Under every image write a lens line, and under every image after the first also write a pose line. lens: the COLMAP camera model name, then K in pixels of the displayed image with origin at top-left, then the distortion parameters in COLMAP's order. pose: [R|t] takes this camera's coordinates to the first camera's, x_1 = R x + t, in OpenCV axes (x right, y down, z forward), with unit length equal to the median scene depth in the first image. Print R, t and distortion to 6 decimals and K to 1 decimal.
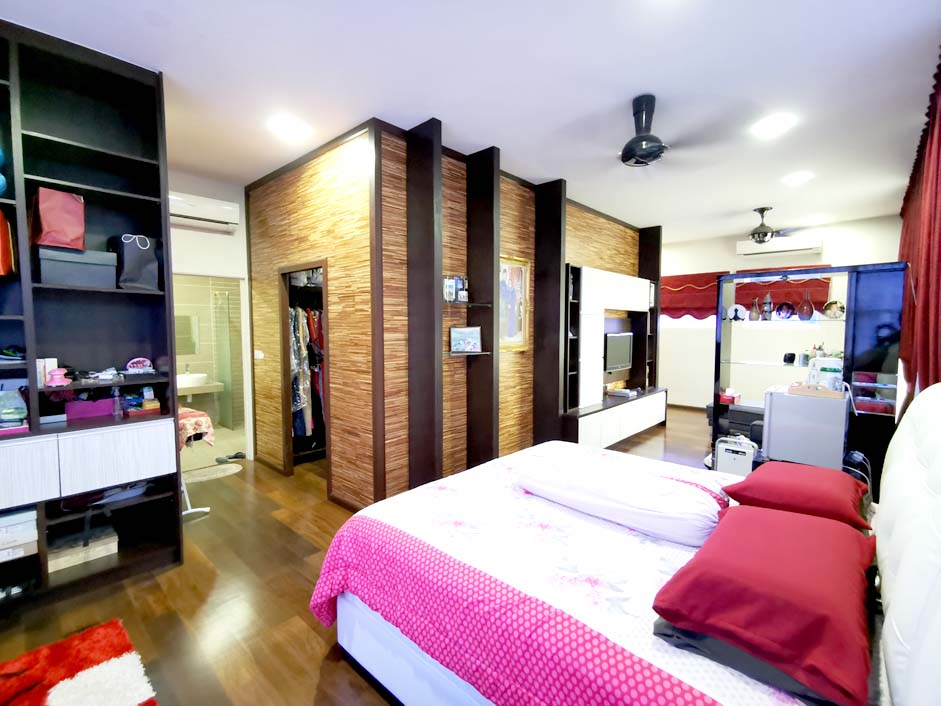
lens RADIAL K [[435.1, 0, 470.5], [0, 435.1, 353.0], [0, 0, 1]] dist [-0.000233, 0.000611]
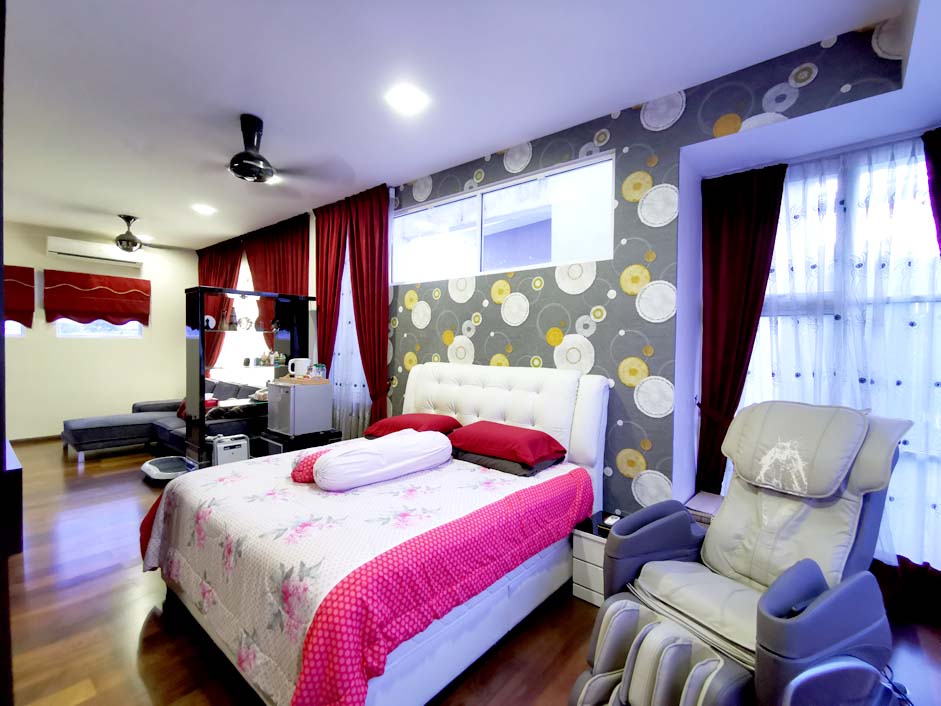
lens RADIAL K [[435.1, 0, 470.5], [0, 435.1, 353.0], [0, 0, 1]] dist [-0.000233, 0.000611]
pose [[-0.039387, -0.023608, 0.998945, -0.690332], [0.050389, 0.998402, 0.025582, -0.017111], [-0.997953, 0.051344, -0.038134, 0.538517]]
